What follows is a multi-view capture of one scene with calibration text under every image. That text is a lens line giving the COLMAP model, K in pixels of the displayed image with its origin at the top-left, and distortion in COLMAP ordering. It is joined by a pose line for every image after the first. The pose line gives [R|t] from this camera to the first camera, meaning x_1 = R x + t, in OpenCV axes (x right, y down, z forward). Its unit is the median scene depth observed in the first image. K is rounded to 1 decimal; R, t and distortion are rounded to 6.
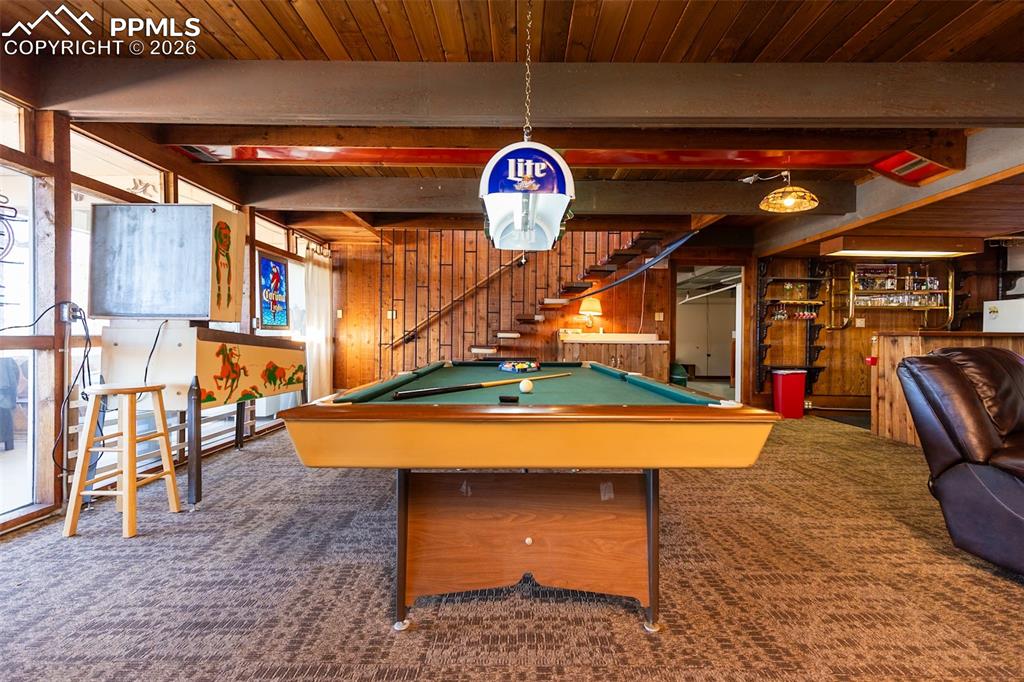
lens RADIAL K [[453.6, 0, 523.7], [0, 453.6, 339.1], [0, 0, 1]] dist [0.003827, 0.000796]
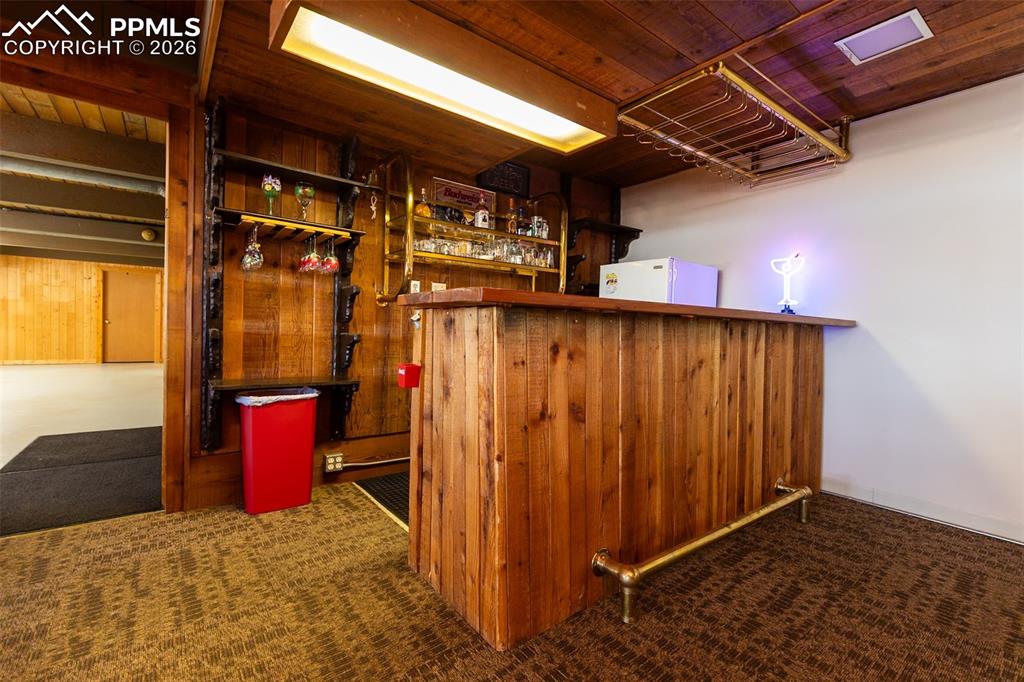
lens RADIAL K [[453.6, 0, 523.7], [0, 453.6, 339.1], [0, 0, 1]] dist [0.003827, 0.000796]
pose [[0.781599, -0.003238, 0.623773, 0.516095], [-0.015056, 0.999597, 0.024054, 0.006313], [-0.623600, -0.028192, 0.781235, 0.553425]]
